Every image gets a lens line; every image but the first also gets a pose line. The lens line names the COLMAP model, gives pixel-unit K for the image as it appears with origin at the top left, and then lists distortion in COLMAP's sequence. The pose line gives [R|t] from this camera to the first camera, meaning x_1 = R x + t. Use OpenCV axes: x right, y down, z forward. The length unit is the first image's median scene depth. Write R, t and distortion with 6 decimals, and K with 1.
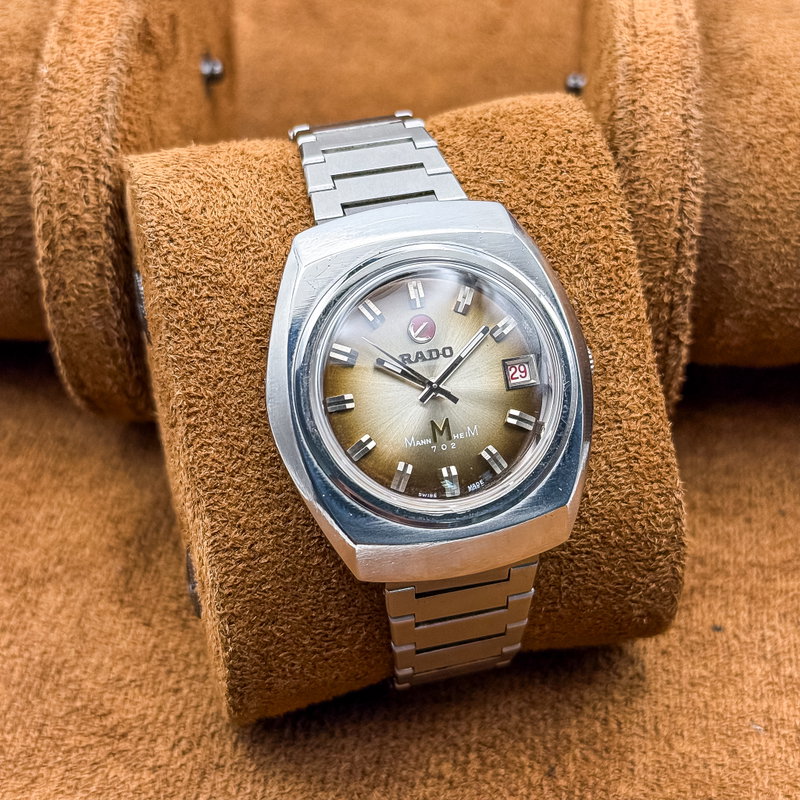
lens RADIAL K [[1575.5, 0, 398.3], [0, 1575.5, 390.8], [0, 0, 1]] dist [0.149450, 0.046706]
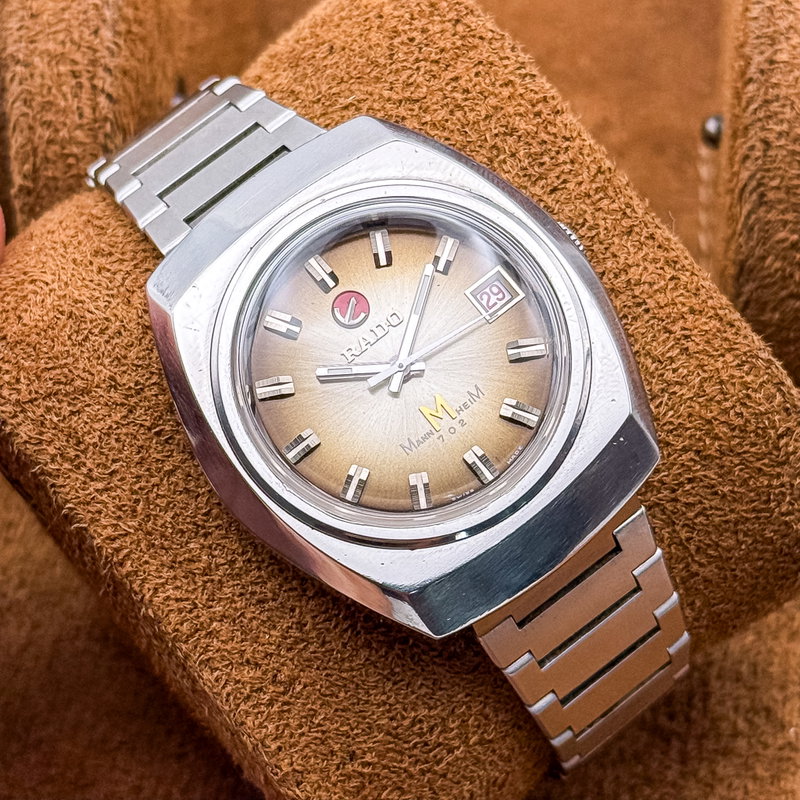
lens RADIAL K [[2770.0, 0, 375.2], [0, 2770.0, 400.5], [0, 0, 1]] dist [0.131611, 0.564375]
pose [[0.880679, -0.472106, -0.038988, 0.058927], [0.466656, 0.878769, -0.099983, 0.130423], [0.081464, 0.069859, 0.994225, -0.293635]]
